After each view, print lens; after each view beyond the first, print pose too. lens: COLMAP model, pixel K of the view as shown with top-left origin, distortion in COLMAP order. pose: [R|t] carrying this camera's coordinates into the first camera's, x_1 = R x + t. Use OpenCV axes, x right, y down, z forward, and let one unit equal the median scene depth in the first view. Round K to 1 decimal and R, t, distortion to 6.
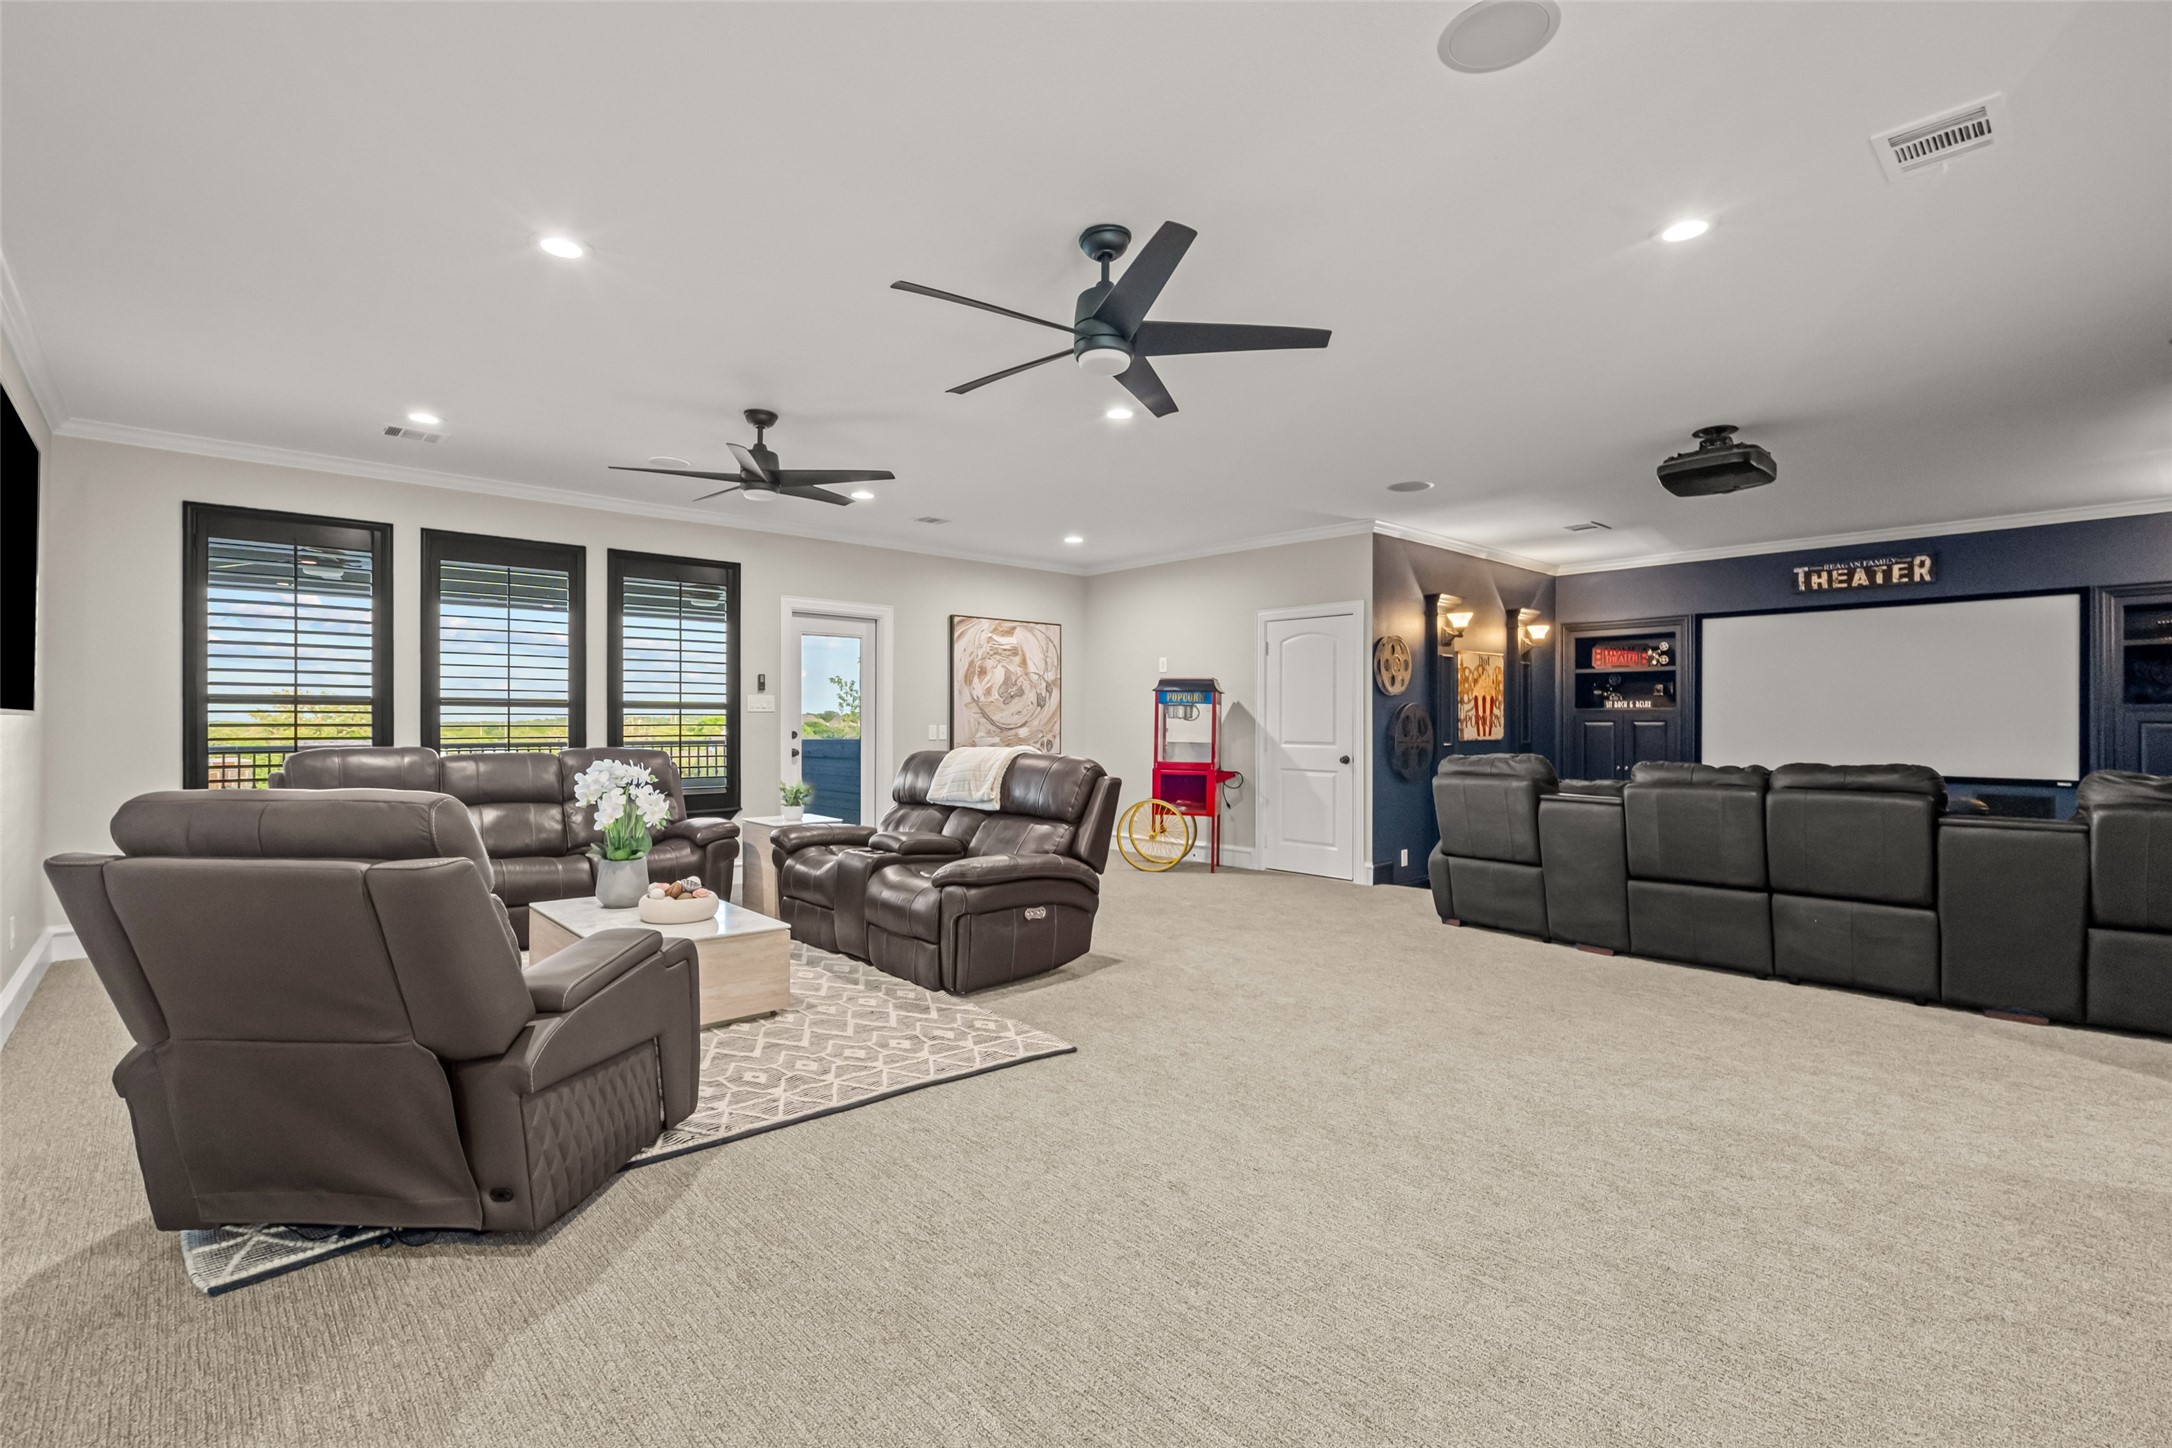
lens RADIAL K [[983.6, 0, 1079.6], [0, 983.6, 722.2], [0, 0, 1]] dist [-0.007322, 0.004046]
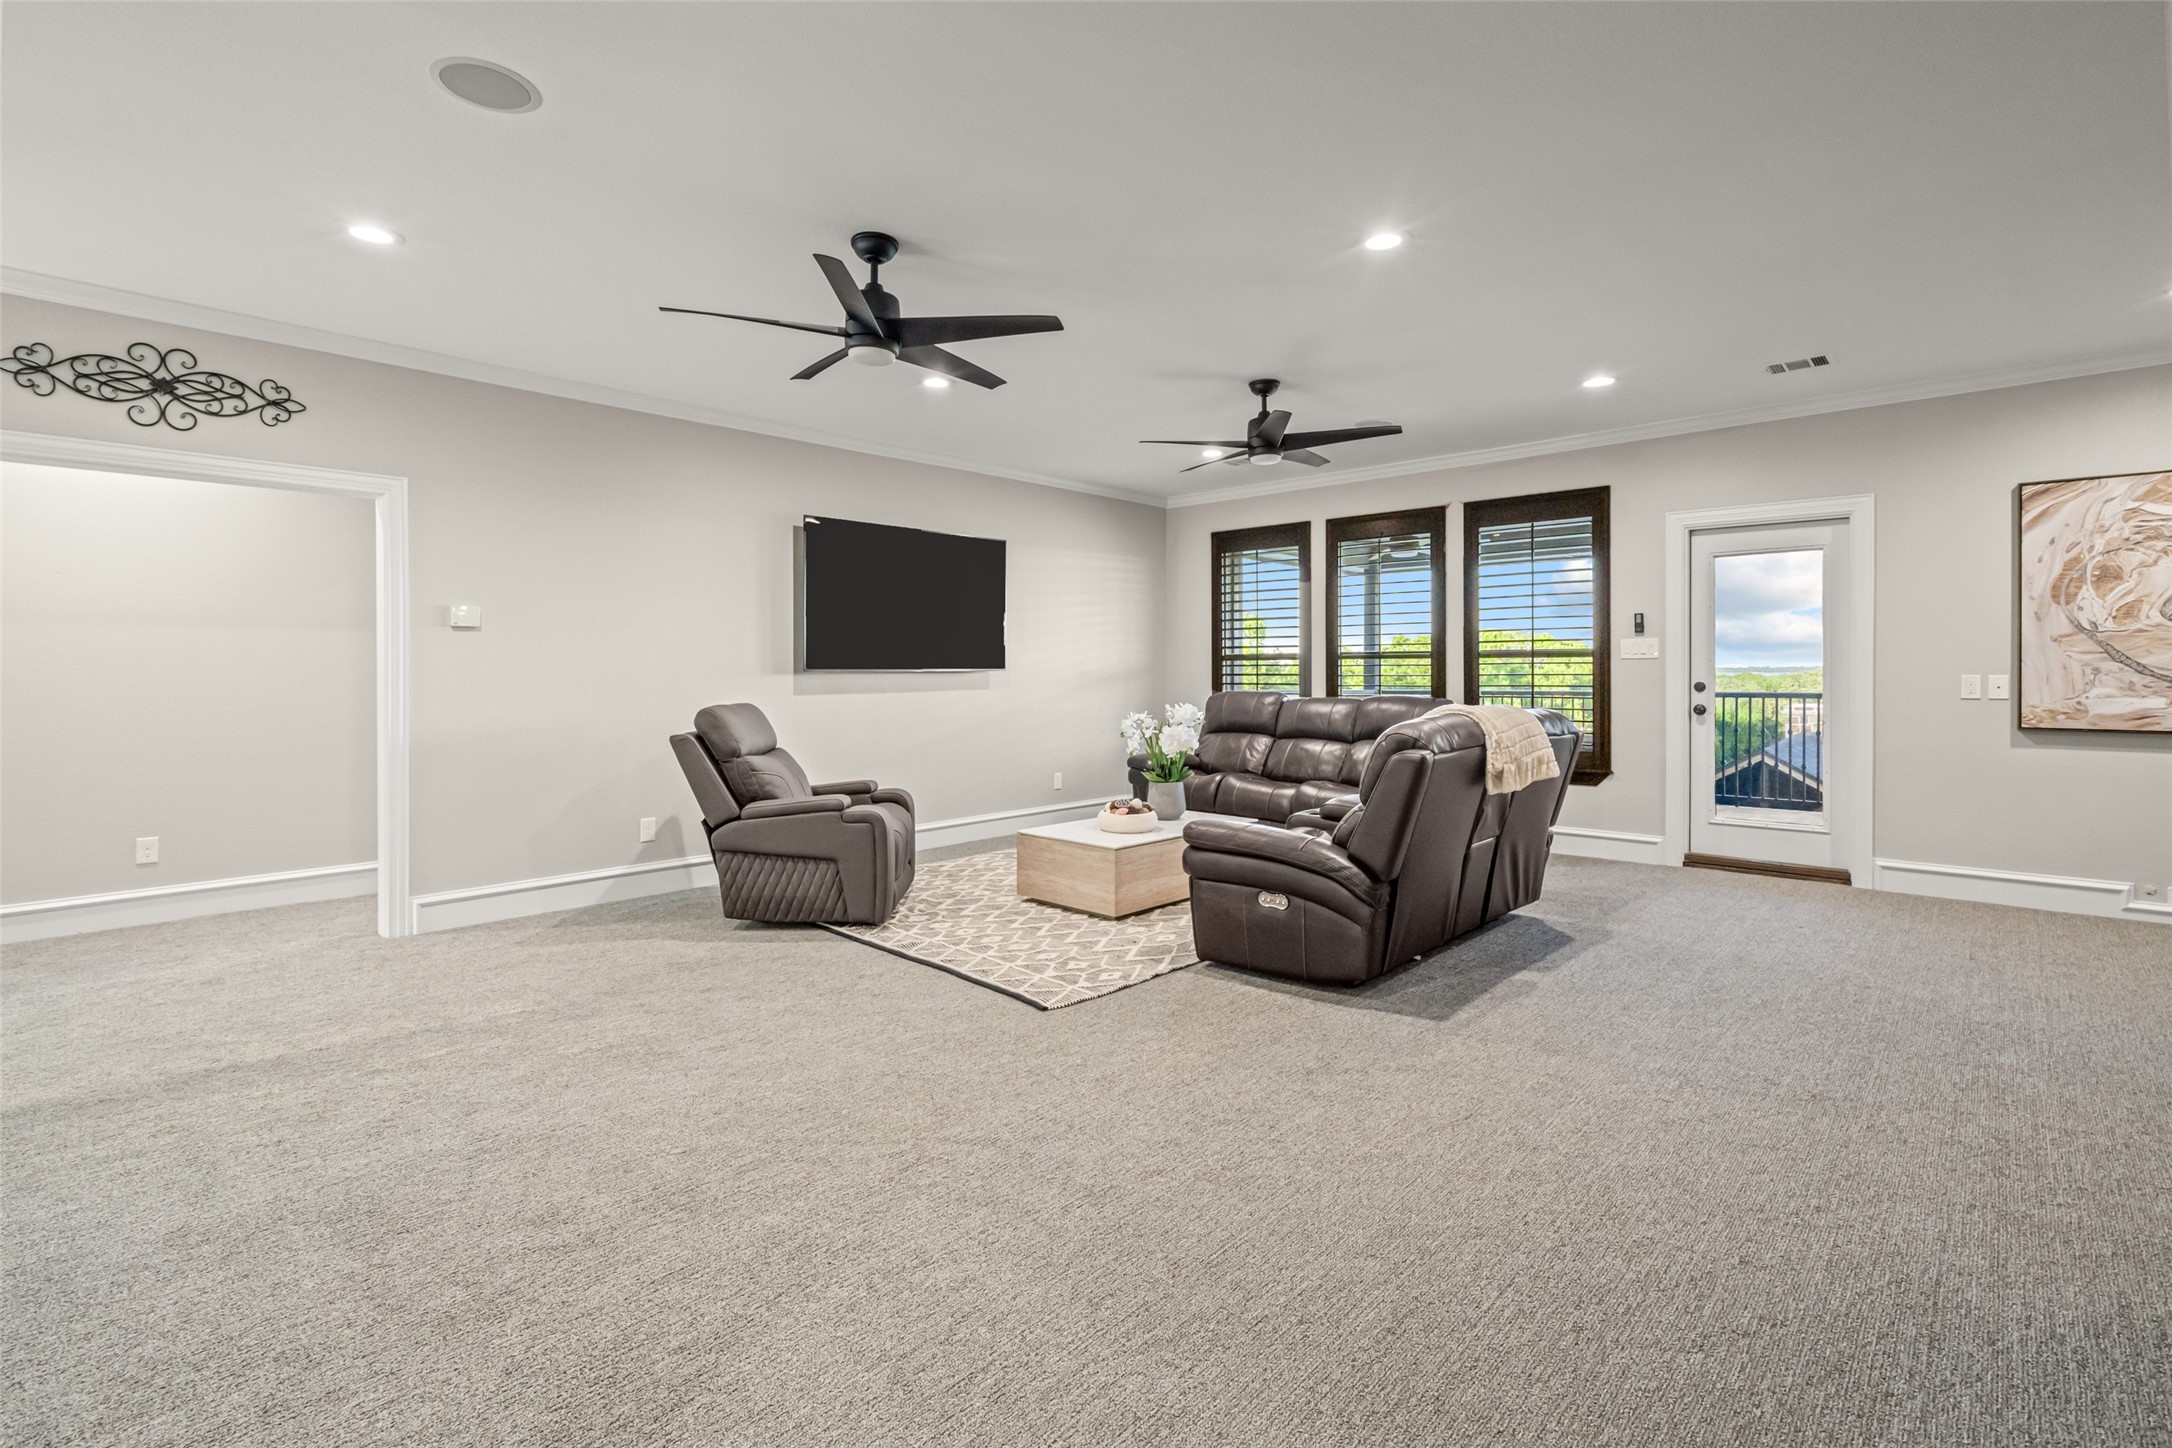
lens RADIAL K [[983.6, 0, 1049.1], [0, 983.6, 678.0], [0, 0, 1]] dist [-0.007322, 0.004046]
pose [[0.082296, 0.003266, -0.996603, 0.464668], [0.004463, 0.999983, 0.003646, 0.000400], [0.996598, -0.004748, 0.082280, 0.444157]]
